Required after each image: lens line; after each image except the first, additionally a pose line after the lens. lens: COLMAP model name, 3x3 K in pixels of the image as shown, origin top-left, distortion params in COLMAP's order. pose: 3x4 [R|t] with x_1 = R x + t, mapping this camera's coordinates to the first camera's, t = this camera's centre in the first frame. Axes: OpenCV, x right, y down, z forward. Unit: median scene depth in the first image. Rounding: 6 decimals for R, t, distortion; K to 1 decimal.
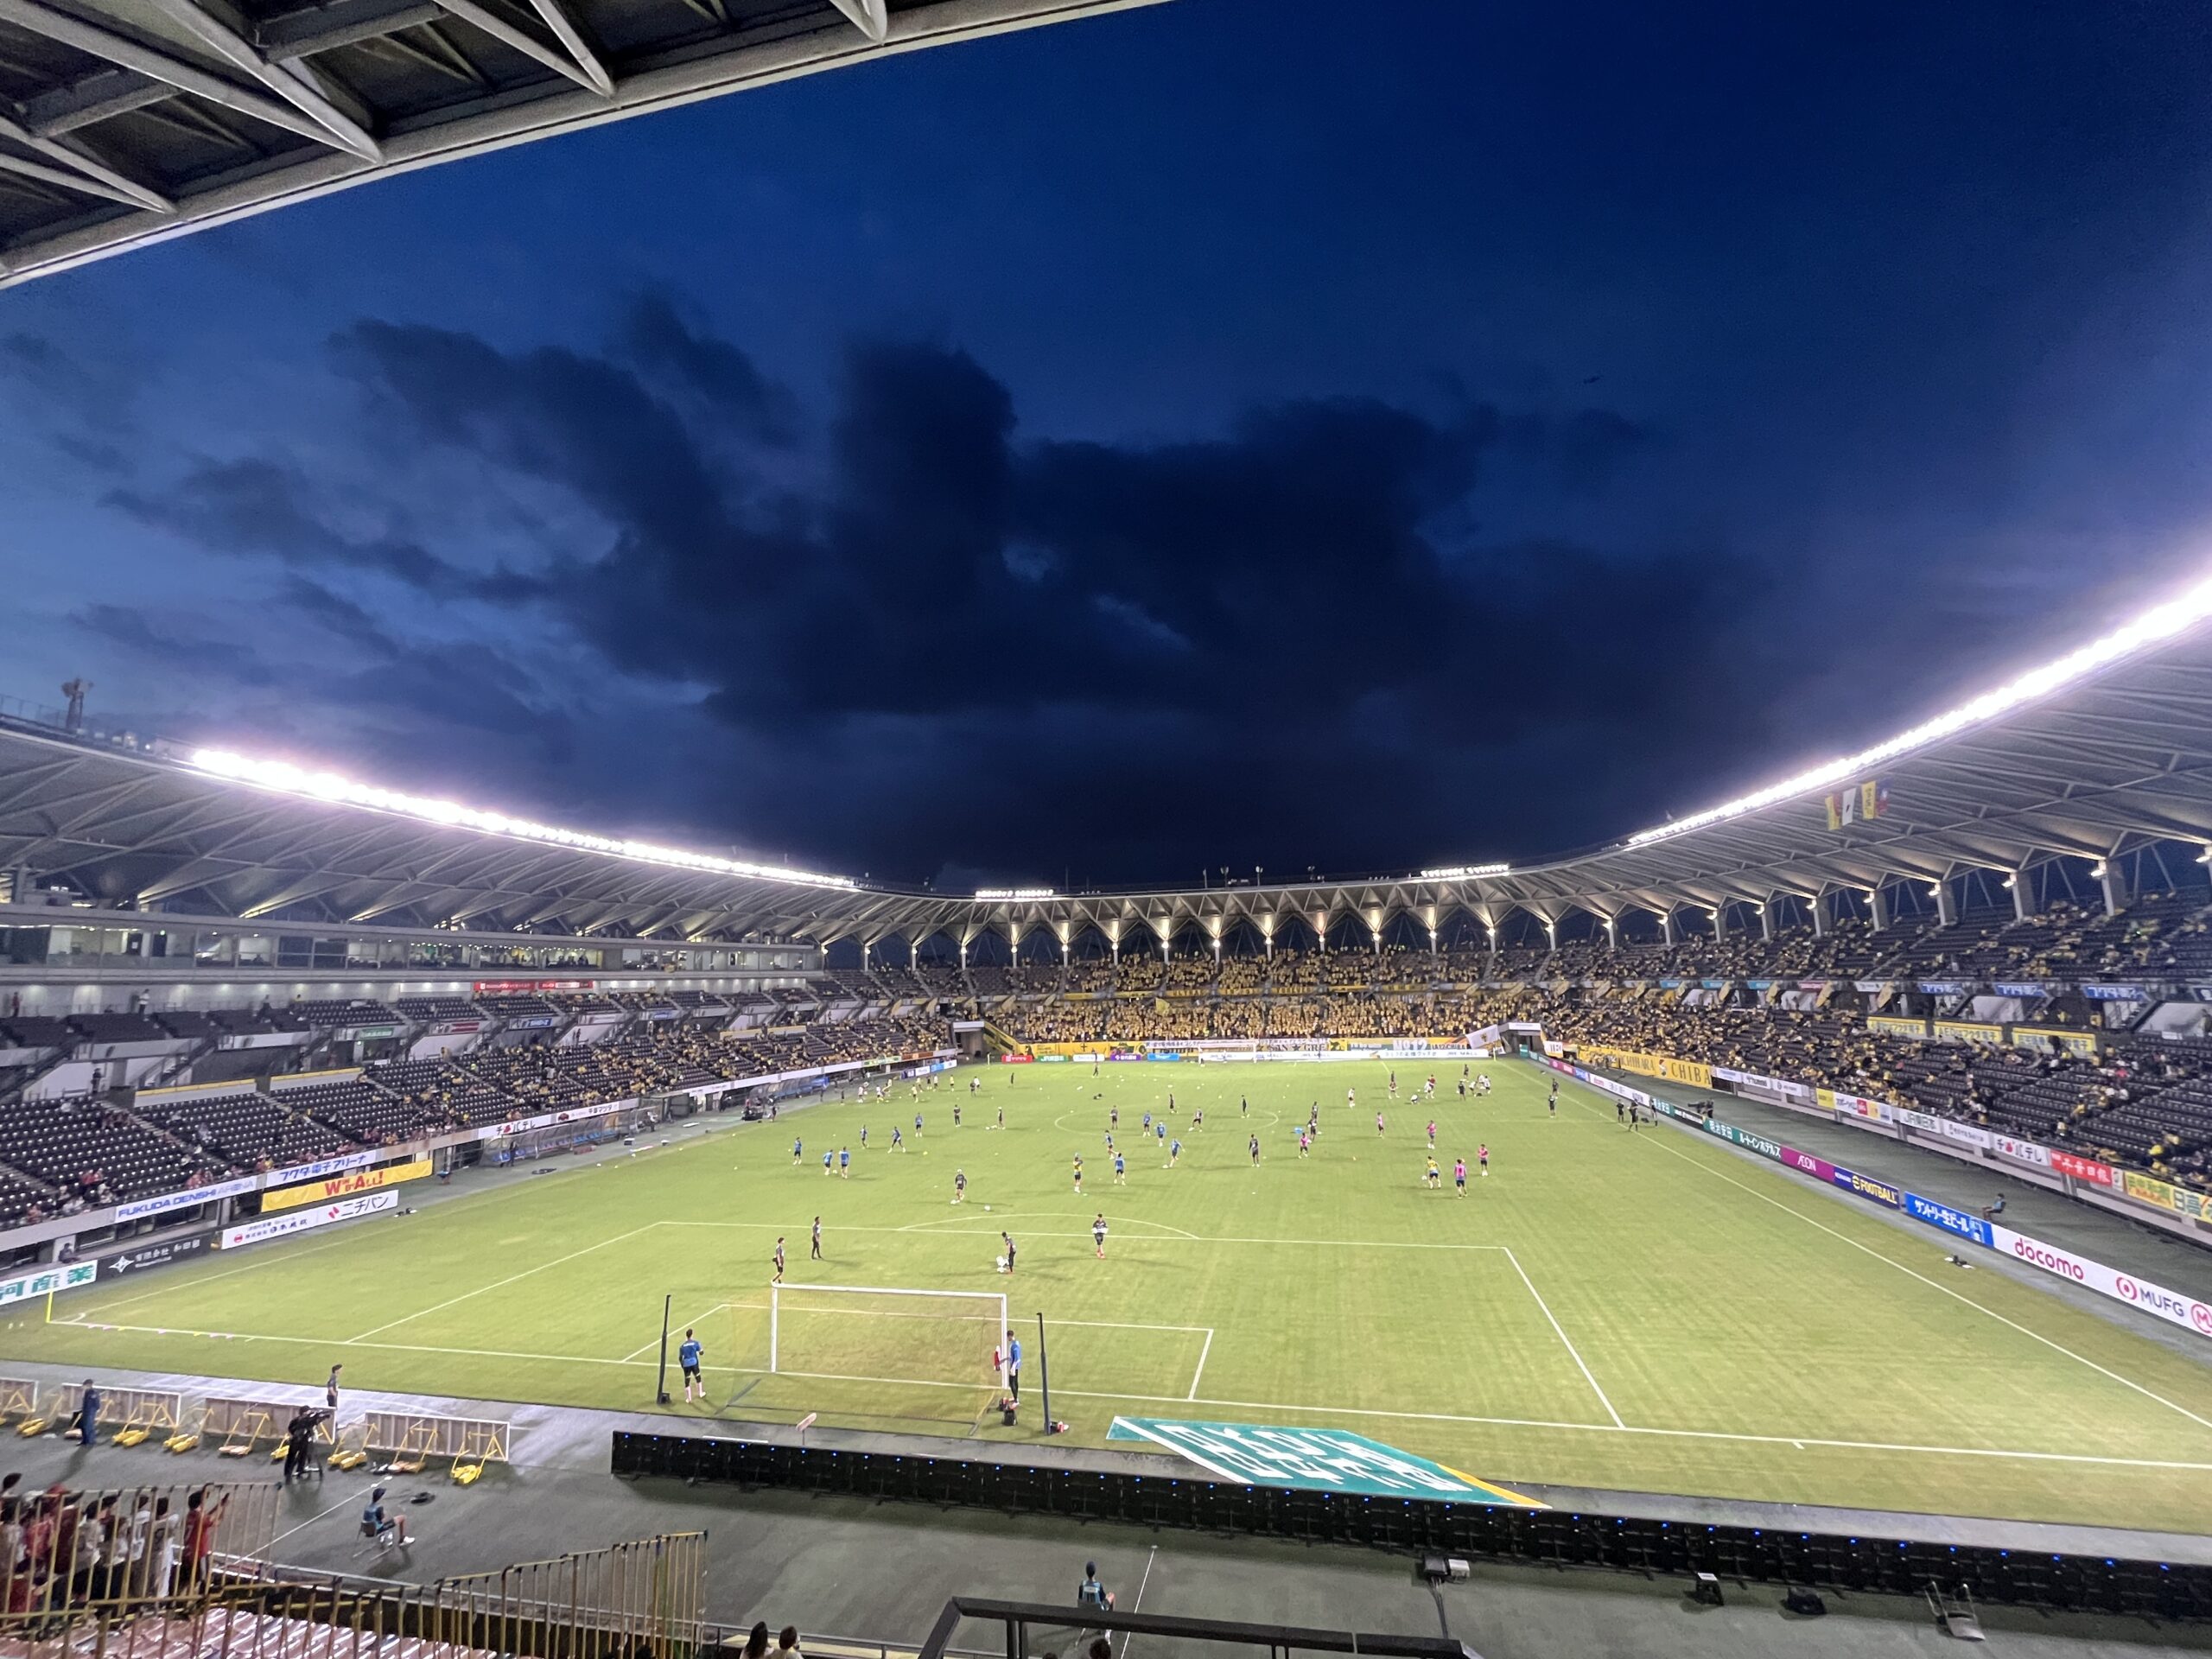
lens RADIAL K [[960.9, 0, 1104.9], [0, 960.9, 828.5], [0, 0, 1]] dist [-0.004057, -0.000103]
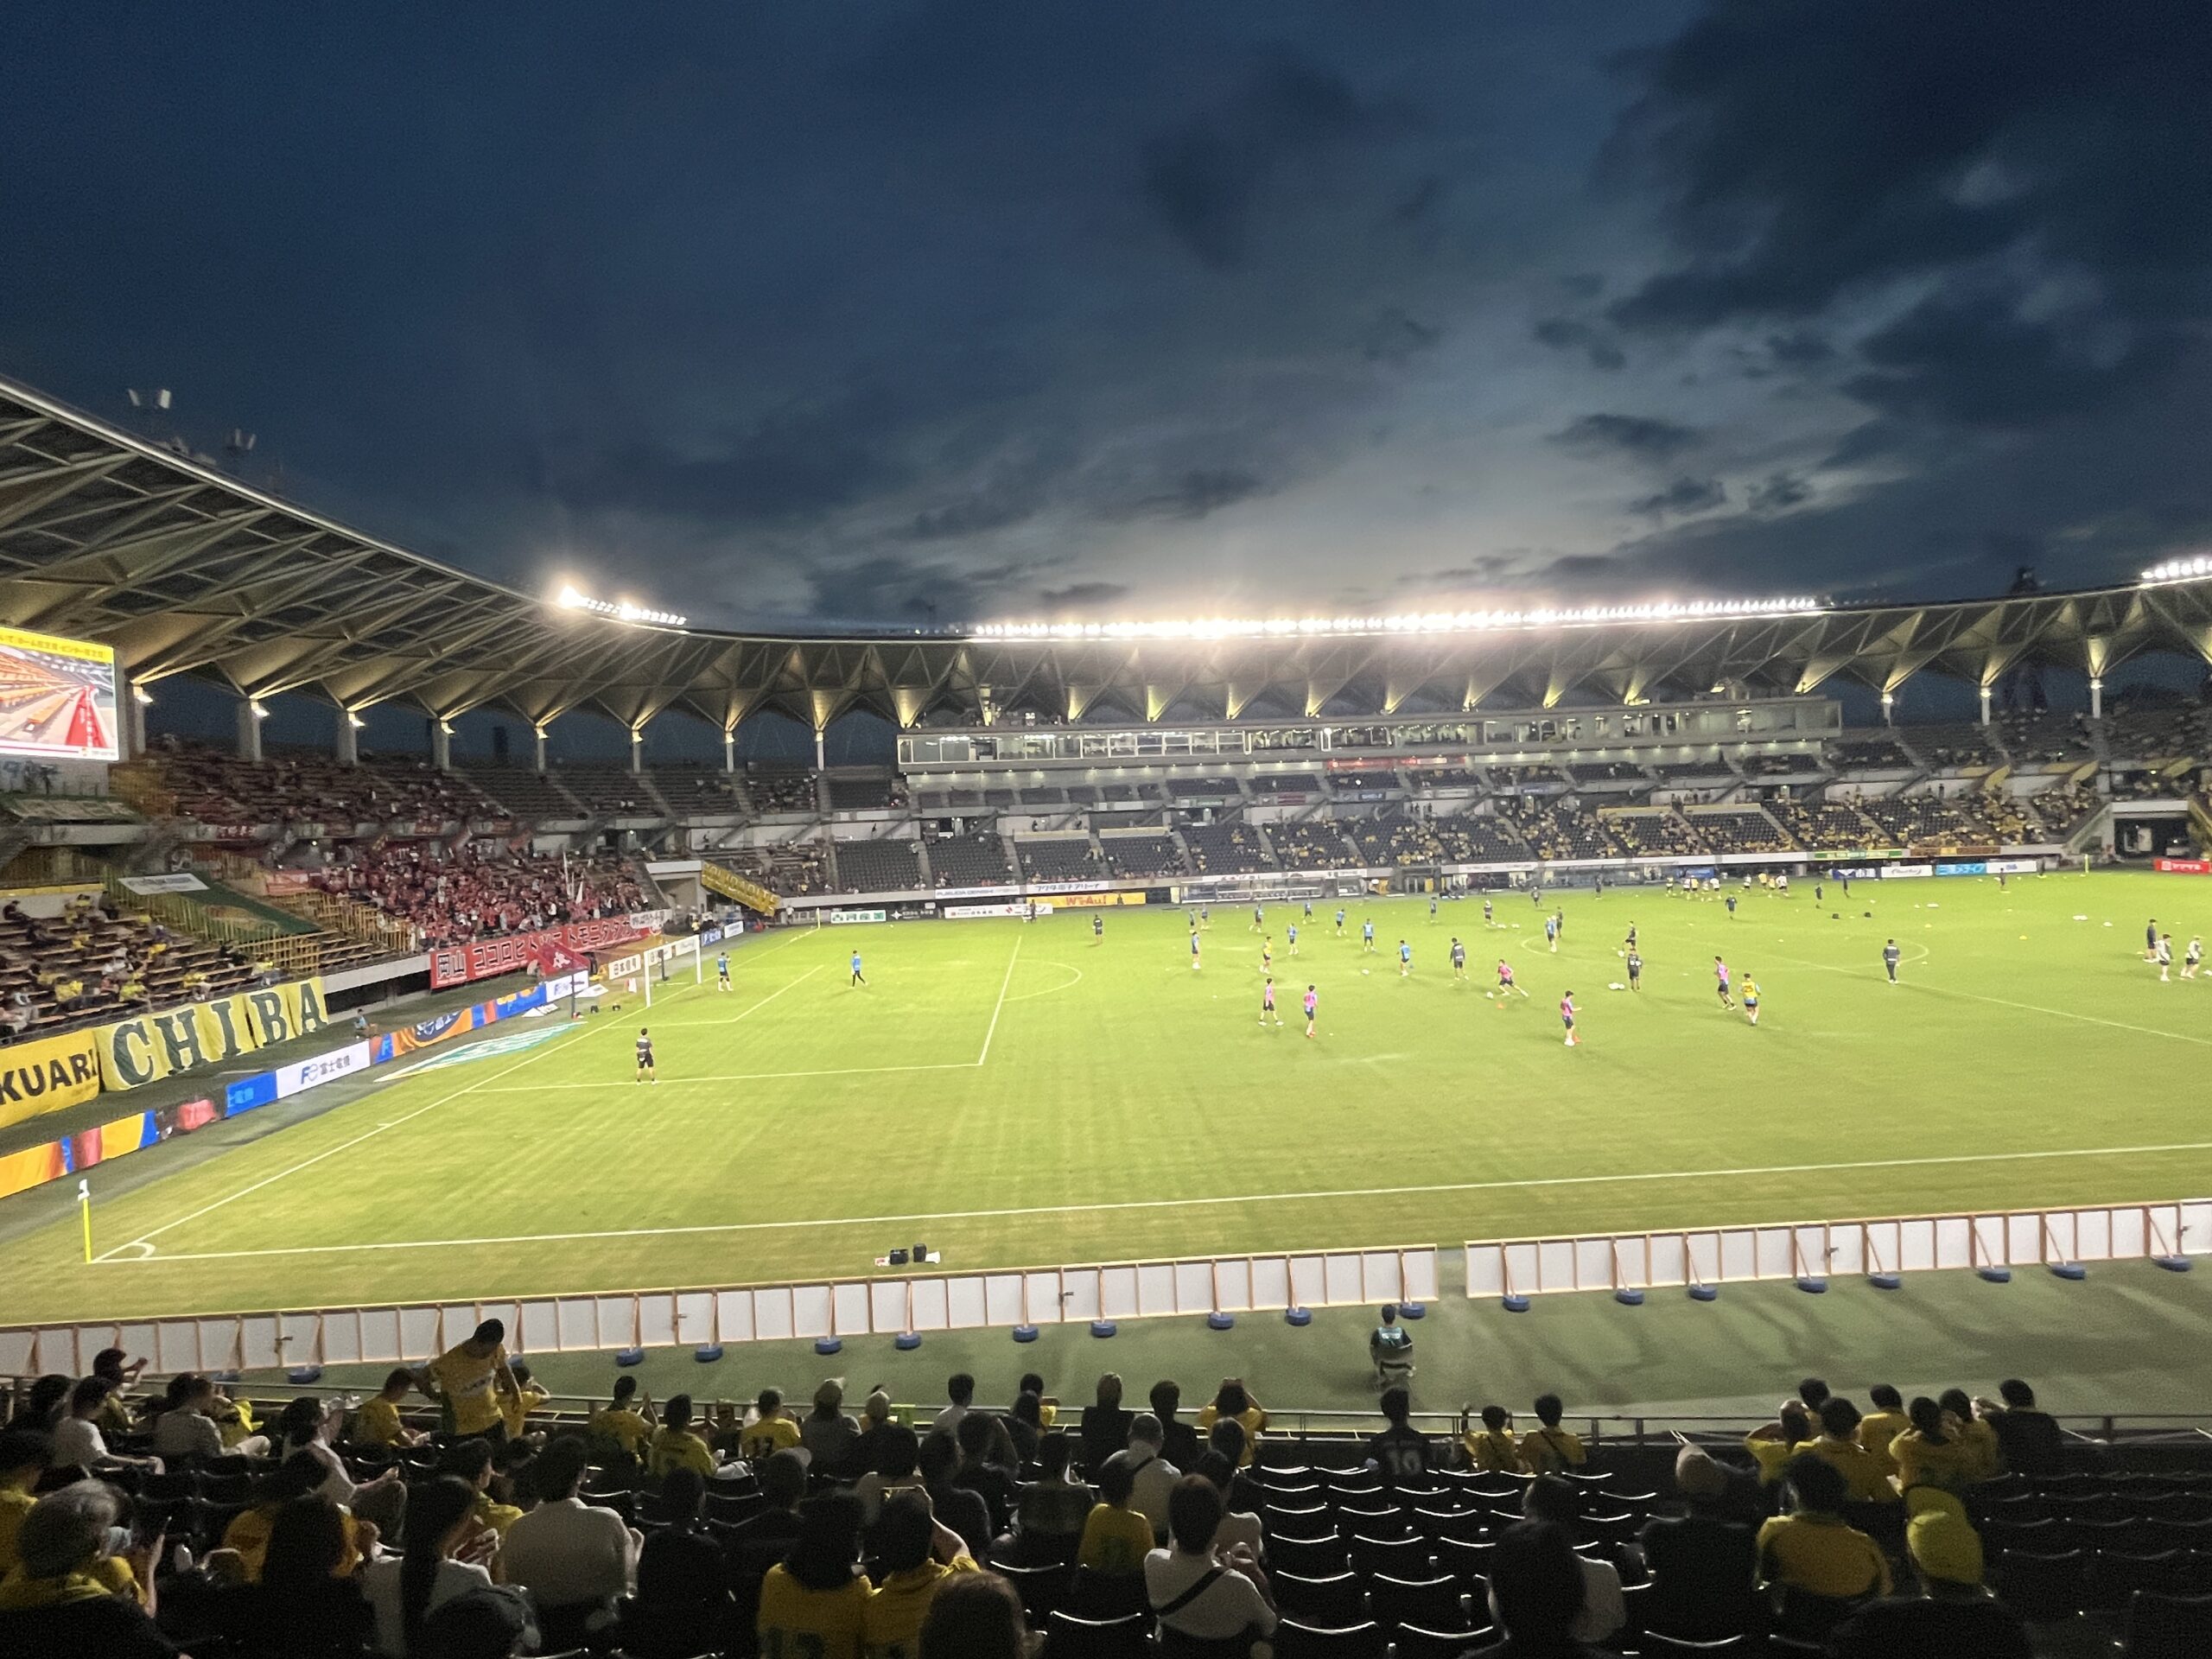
lens RADIAL K [[1127.0, 0, 1100.7], [0, 1127.0, 856.6], [0, 0, 1]] dist [-0.005950, 0.001655]
pose [[0.257416, 0.048471, -0.965084, 0.639044], [0.182436, 0.978342, 0.097798, 0.101449], [0.948922, -0.201241, 0.242998, 0.443750]]
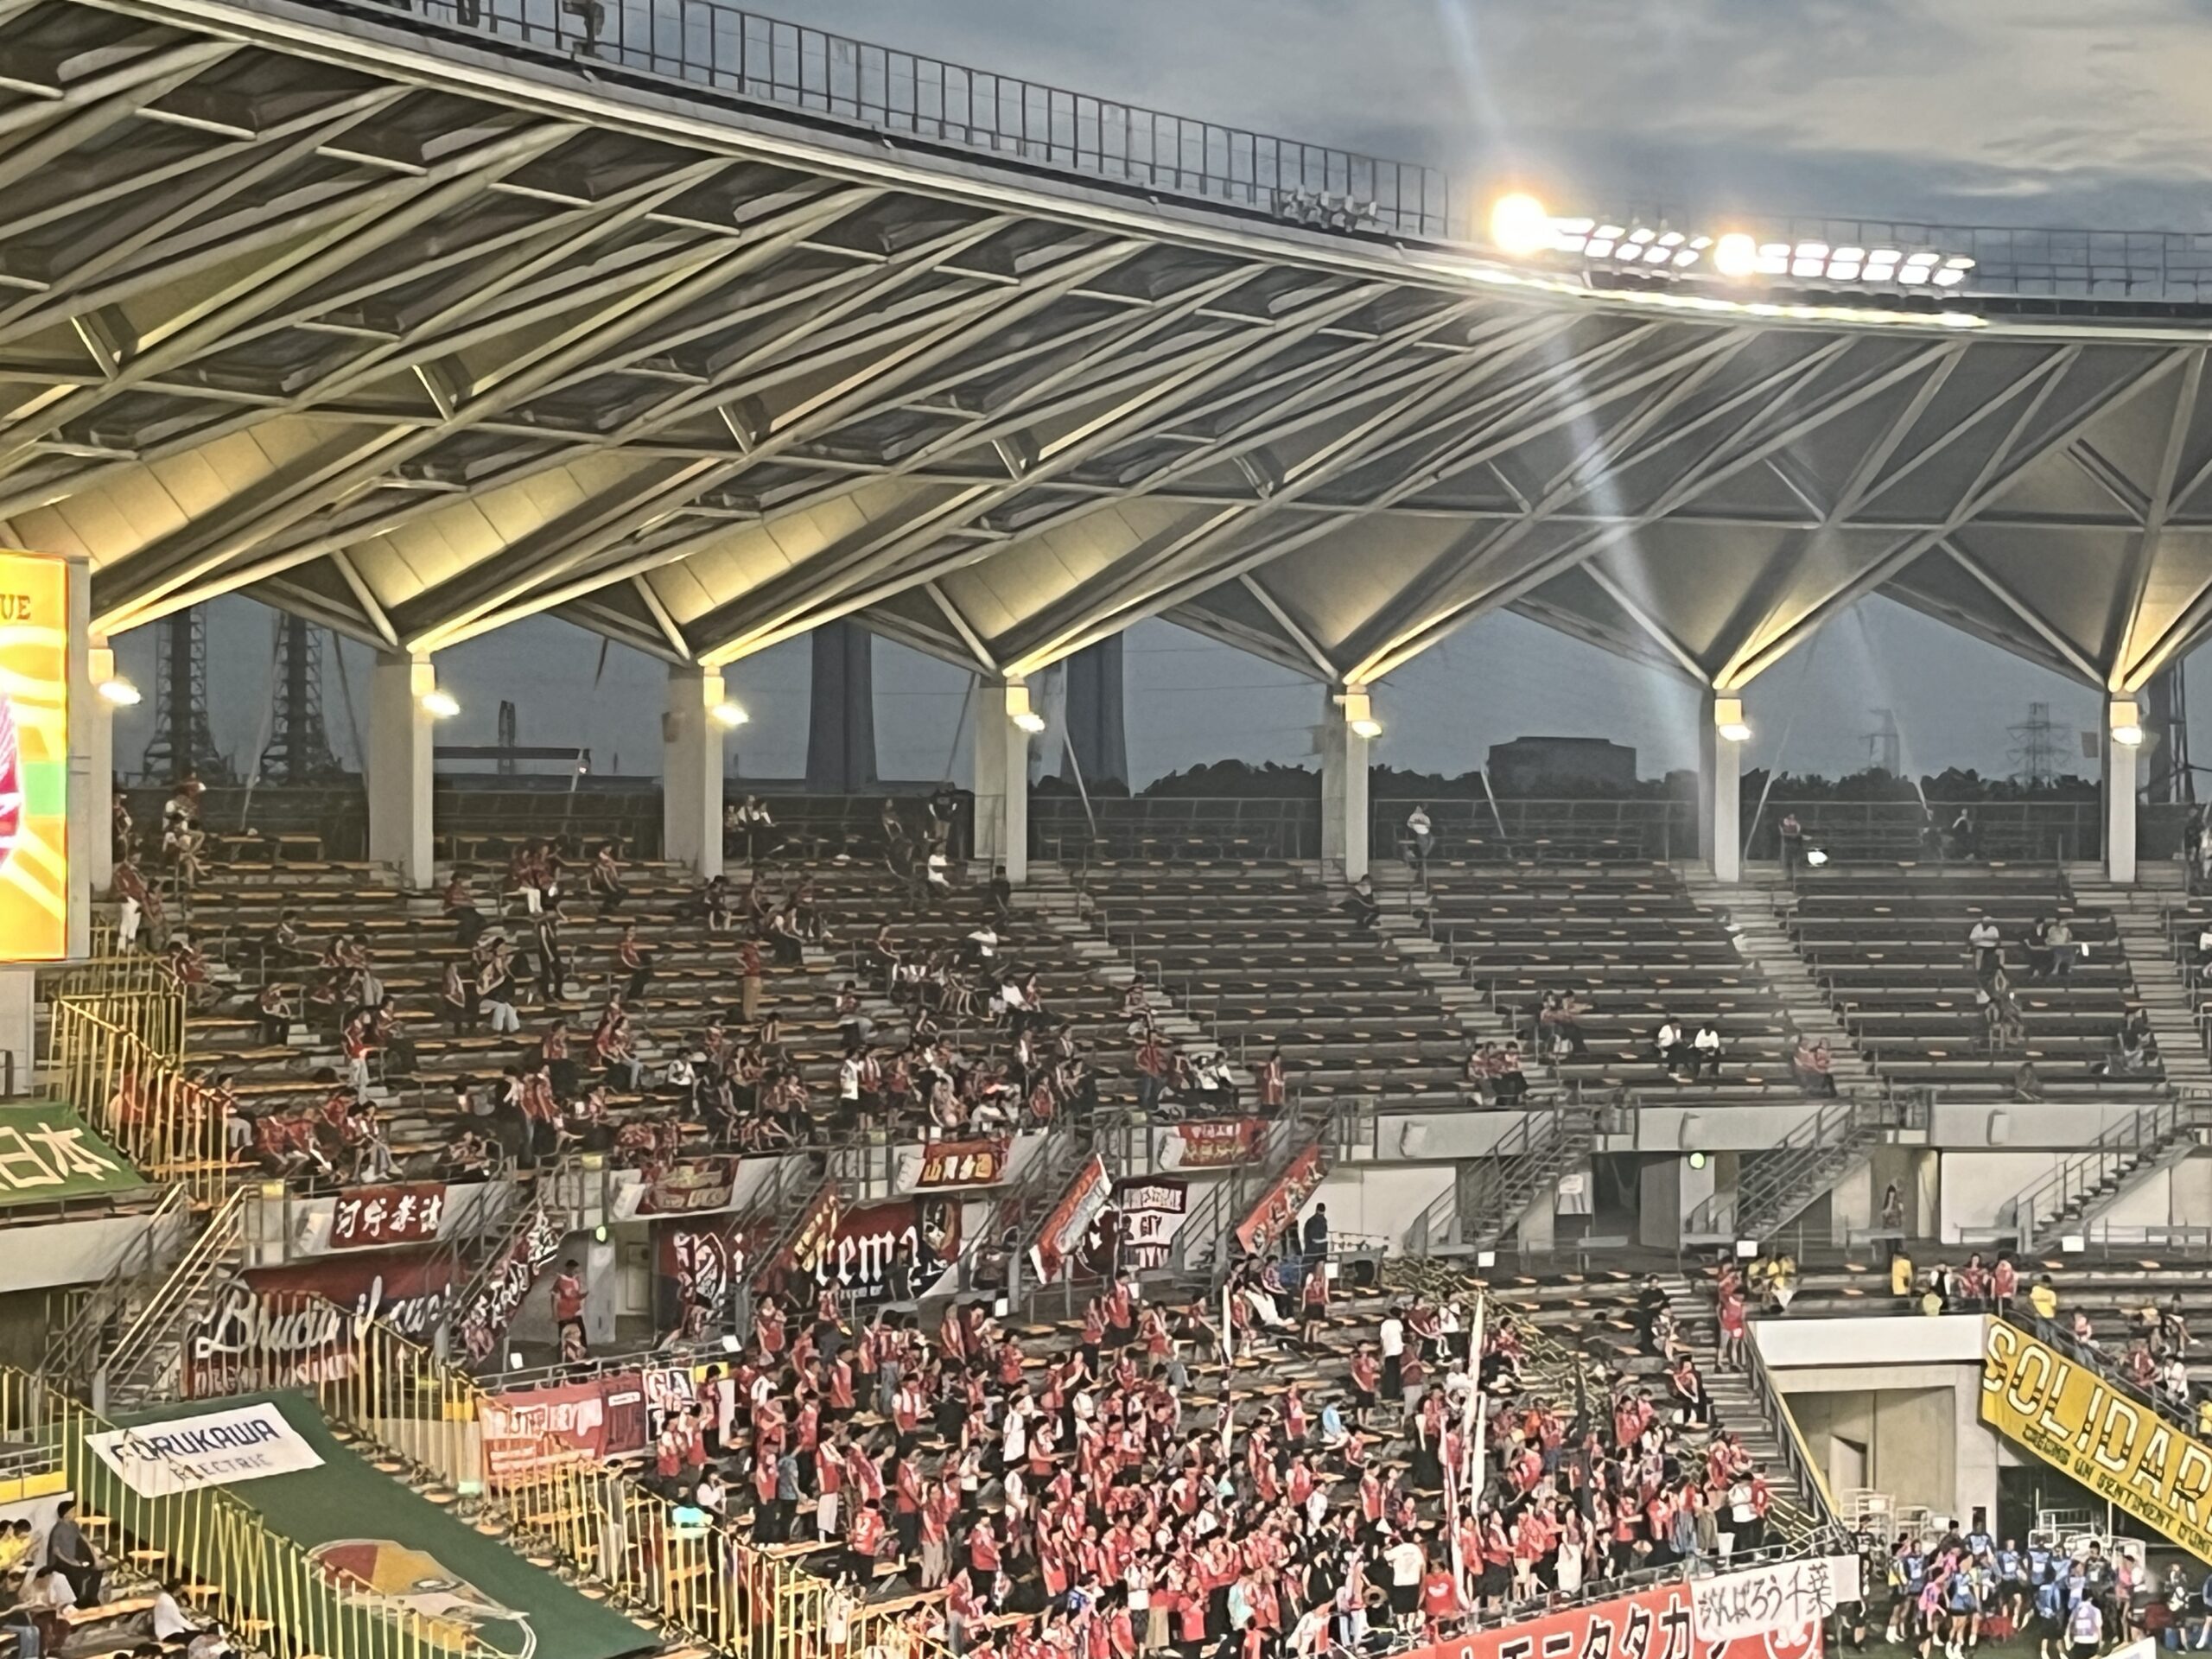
lens RADIAL K [[5775.2, 0, 1089.9], [0, 5775.2, 847.9], [0, 0, 1]] dist [0.123195, 0.000000]
pose [[-0.221955, 0.033427, -0.974484, 0.773813], [0.156400, 0.987692, -0.001742, 0.002189], [0.962432, -0.152796, -0.224451, 0.454027]]
